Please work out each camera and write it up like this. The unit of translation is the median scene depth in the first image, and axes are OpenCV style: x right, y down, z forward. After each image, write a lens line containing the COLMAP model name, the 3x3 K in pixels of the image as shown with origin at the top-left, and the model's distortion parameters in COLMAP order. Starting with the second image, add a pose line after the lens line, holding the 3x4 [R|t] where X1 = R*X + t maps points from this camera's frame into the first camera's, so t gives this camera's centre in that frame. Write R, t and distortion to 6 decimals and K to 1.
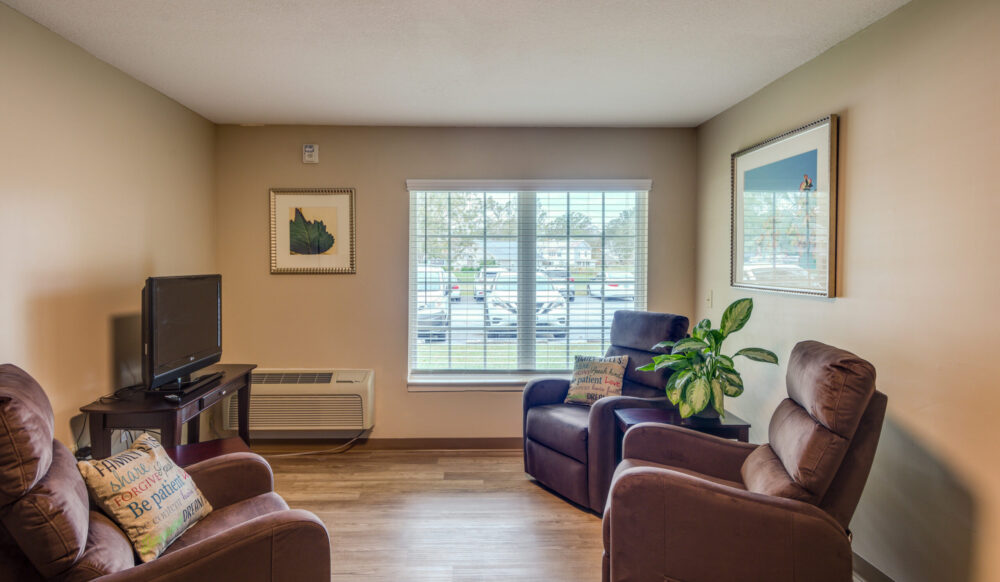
lens RADIAL K [[568.6, 0, 500.4], [0, 568.6, 277.4], [0, 0, 1]] dist [-0.001286, -0.000853]
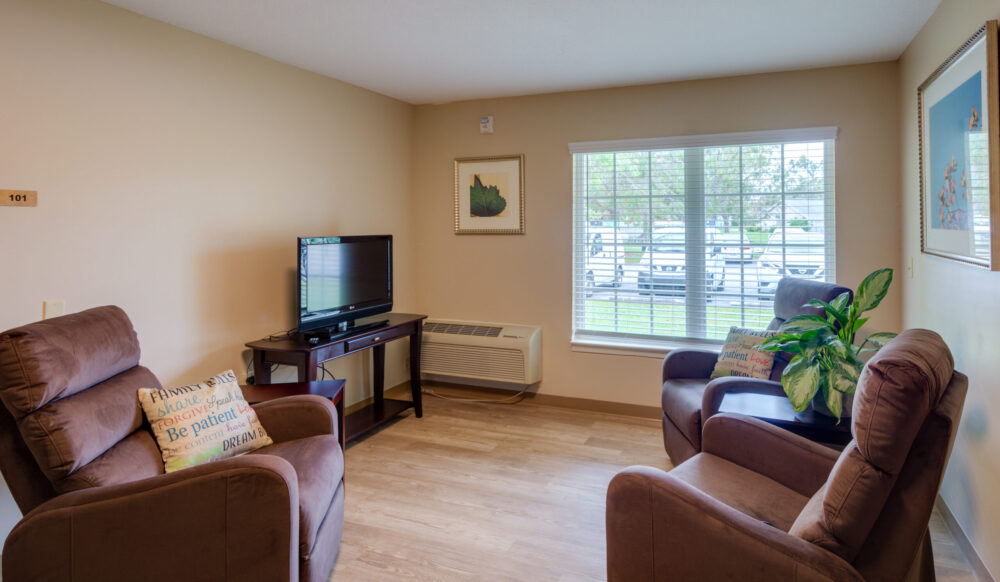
lens RADIAL K [[547.0, 0, 586.9], [0, 547.0, 223.2], [0, 0, 1]] dist [-0.000301, 0.000263]
pose [[0.927623, -0.004410, -0.373492, 0.267146], [-0.005376, 0.999669, -0.025155, -0.003405], [0.373479, 0.025342, 0.927292, 0.115975]]
